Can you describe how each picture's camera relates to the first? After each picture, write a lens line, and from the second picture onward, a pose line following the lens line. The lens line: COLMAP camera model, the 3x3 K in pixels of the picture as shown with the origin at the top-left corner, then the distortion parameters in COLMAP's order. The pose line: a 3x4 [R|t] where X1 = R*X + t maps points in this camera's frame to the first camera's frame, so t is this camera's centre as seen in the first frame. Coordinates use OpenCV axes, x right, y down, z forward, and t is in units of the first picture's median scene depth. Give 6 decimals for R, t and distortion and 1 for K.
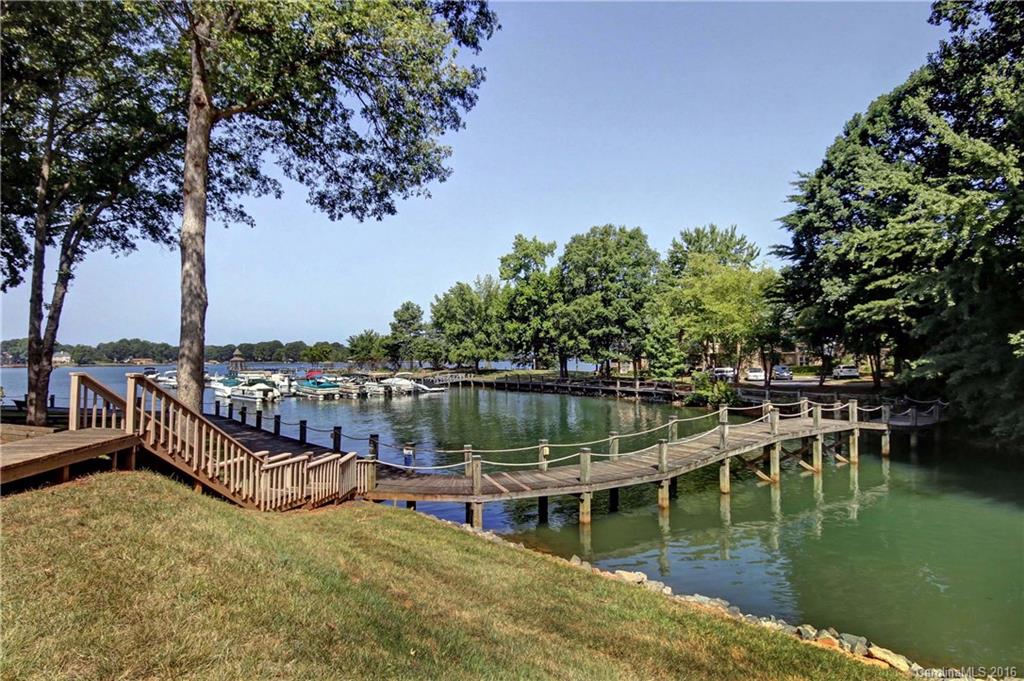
lens RADIAL K [[555.7, 0, 515.3], [0, 555.7, 354.7], [0, 0, 1]] dist [0.004563, 0.000634]
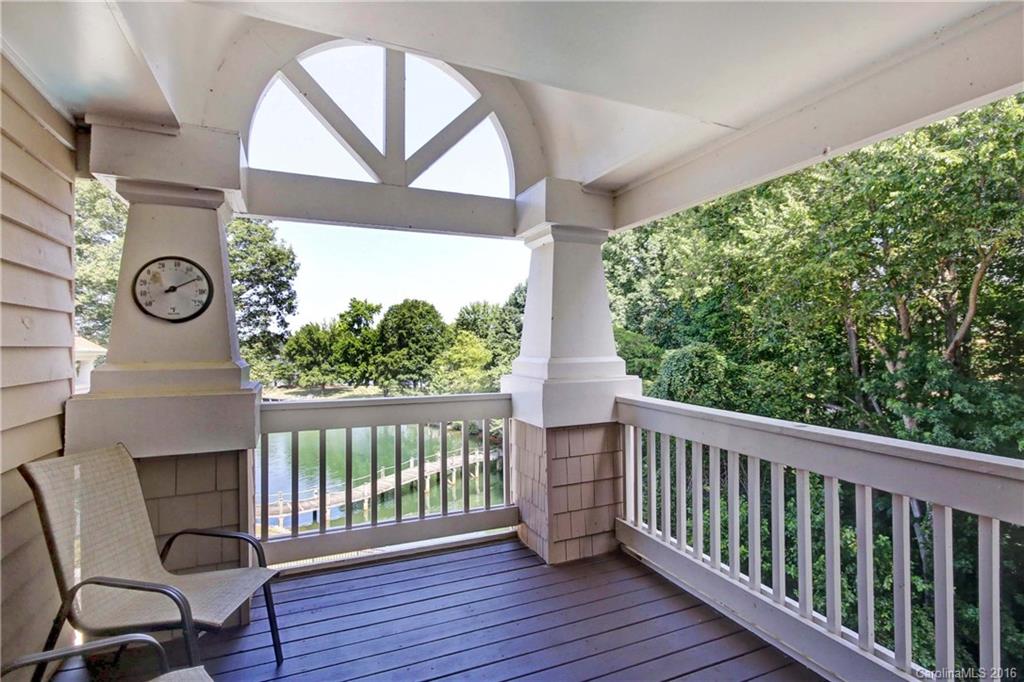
lens RADIAL K [[499.4, 0, 511.8], [0, 499.4, 333.0], [0, 0, 1]] dist [-0.002032, -0.000459]
pose [[0.965277, 0.008006, 0.261105, 0.073673], [-0.000407, 0.999575, -0.029145, -0.111178], [-0.261228, 0.028027, 0.964870, -0.333298]]
